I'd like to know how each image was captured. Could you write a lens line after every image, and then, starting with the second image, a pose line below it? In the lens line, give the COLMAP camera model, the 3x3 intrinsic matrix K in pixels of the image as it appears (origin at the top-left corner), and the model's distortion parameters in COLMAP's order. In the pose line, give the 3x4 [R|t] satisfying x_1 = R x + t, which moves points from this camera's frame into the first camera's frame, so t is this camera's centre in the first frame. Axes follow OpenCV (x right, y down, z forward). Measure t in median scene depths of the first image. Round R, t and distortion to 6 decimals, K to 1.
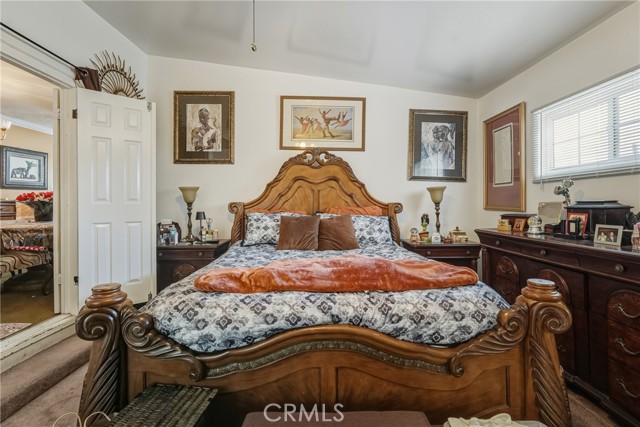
lens RADIAL K [[290.6, 0, 318.6], [0, 290.6, 203.2], [0, 0, 1]] dist [-0.008876, 0.004637]
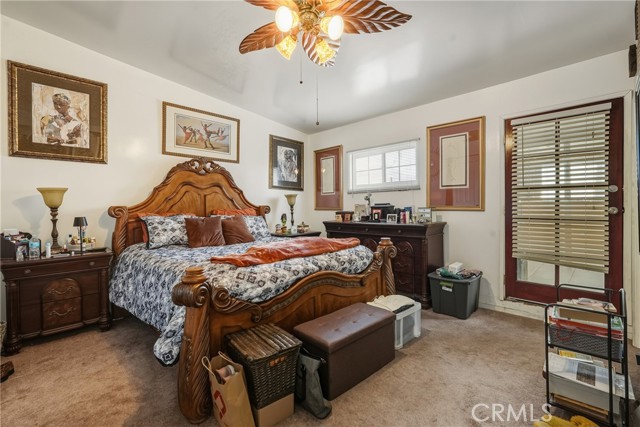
lens RADIAL K [[290.6, 0, 320.4], [0, 290.6, 208.8], [0, 0, 1]] dist [-0.008876, 0.004637]
pose [[0.728616, -0.013357, 0.684792, -0.457906], [0.010723, 0.999910, 0.008095, 0.005170], [-0.684838, 0.001445, 0.728694, -0.125657]]
